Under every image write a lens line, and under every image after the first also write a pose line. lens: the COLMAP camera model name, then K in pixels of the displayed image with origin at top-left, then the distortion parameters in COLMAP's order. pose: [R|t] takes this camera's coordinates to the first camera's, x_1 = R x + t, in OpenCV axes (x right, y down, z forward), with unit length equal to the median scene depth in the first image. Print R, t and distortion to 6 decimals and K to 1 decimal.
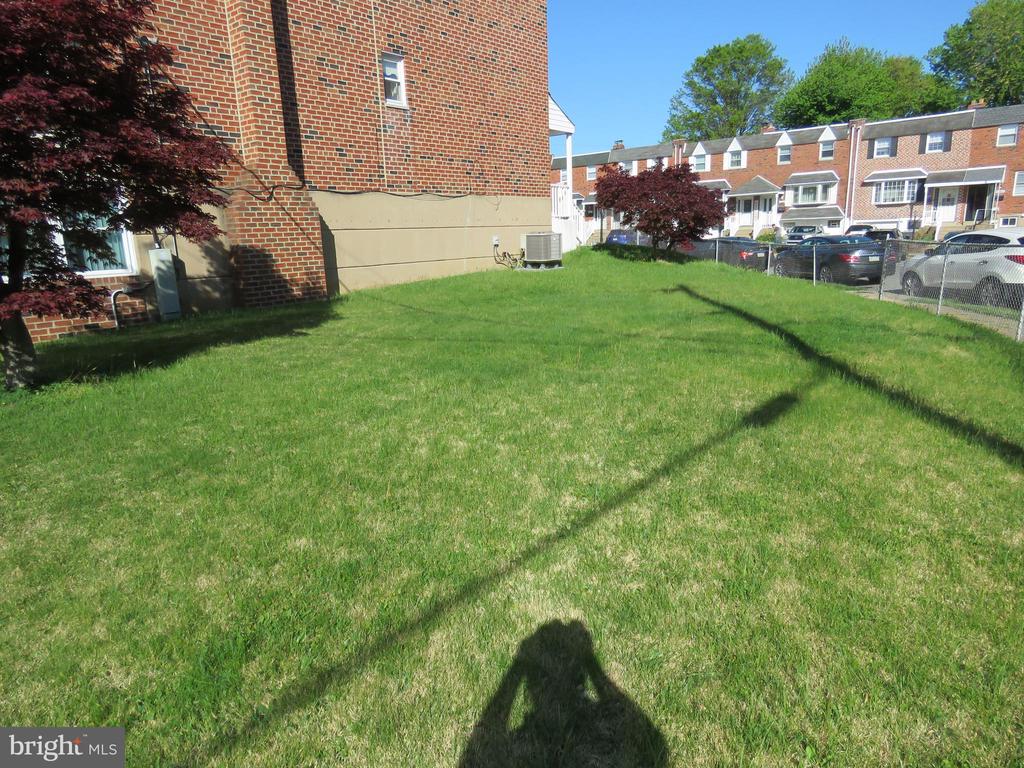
lens RADIAL K [[652.9, 0, 512.1], [0, 652.9, 384.6], [0, 0, 1]] dist [-0.004337, 0.001935]
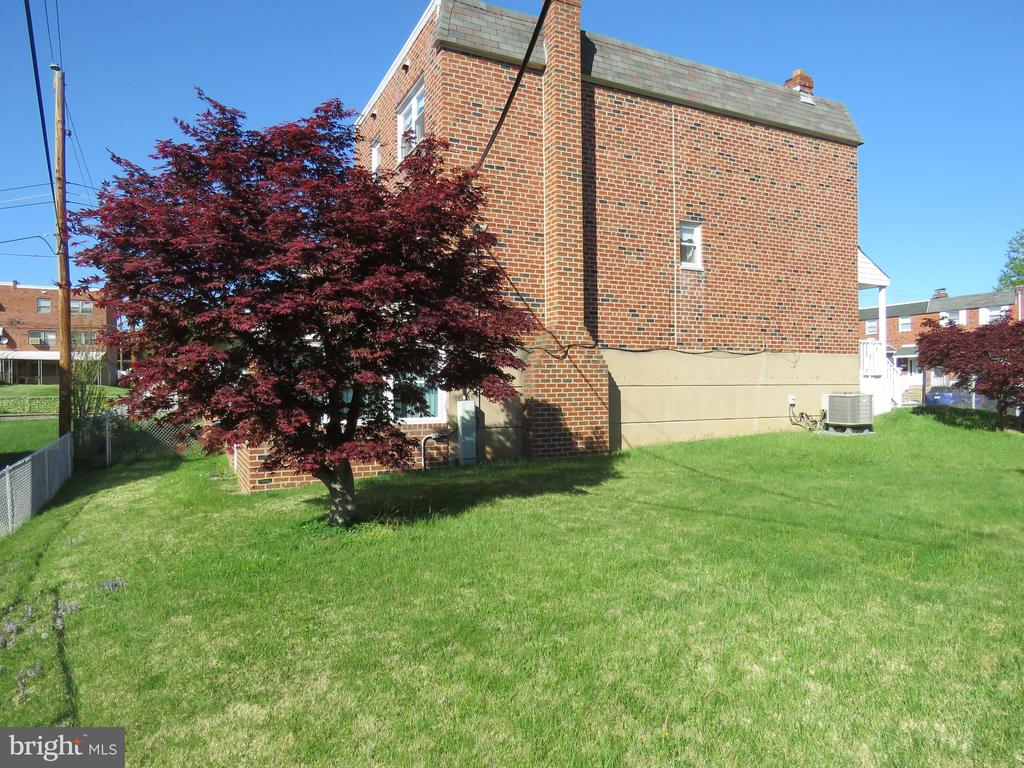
lens RADIAL K [[652.9, 0, 517.0], [0, 652.9, 383.8], [0, 0, 1]] dist [-0.004337, 0.001935]
pose [[0.914832, 0.025198, -0.403048, -0.015598], [-0.113396, 0.973926, -0.196495, -0.028841], [0.387587, 0.225463, 0.893836, 0.037167]]
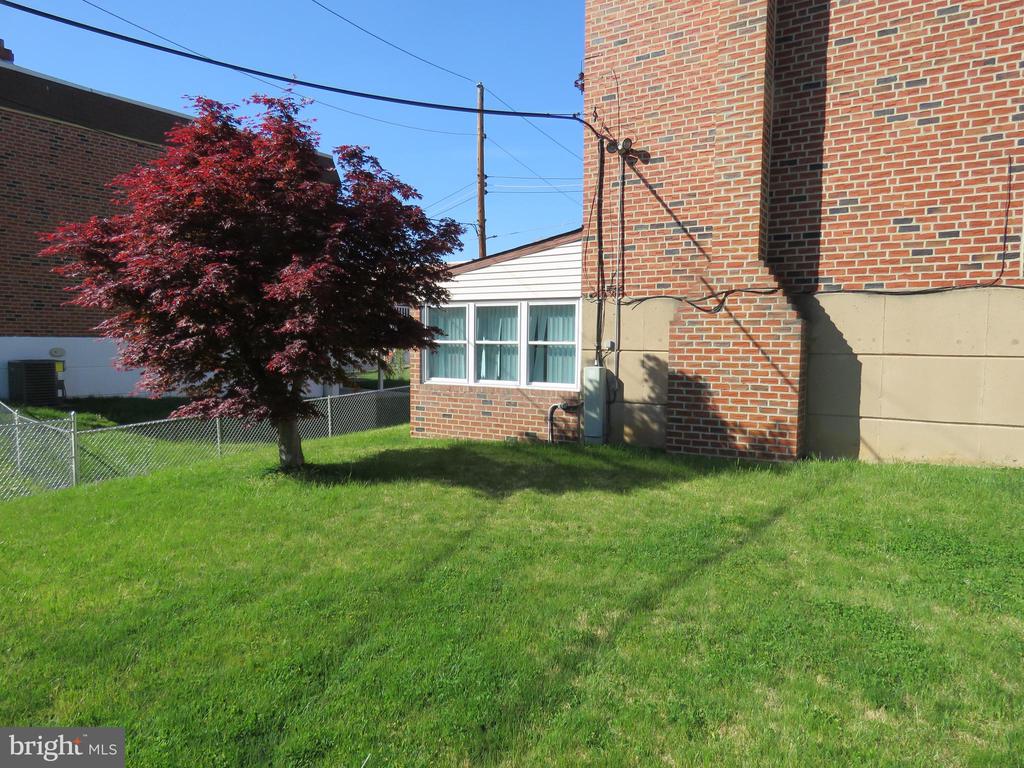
lens RADIAL K [[652.9, 0, 511.4], [0, 652.9, 387.6], [0, 0, 1]] dist [-0.004337, 0.001935]
pose [[0.135802, 0.104427, -0.985217, 0.354479], [-0.235880, 0.969242, 0.070220, -0.224087], [0.962247, 0.222857, 0.156257, 0.779442]]
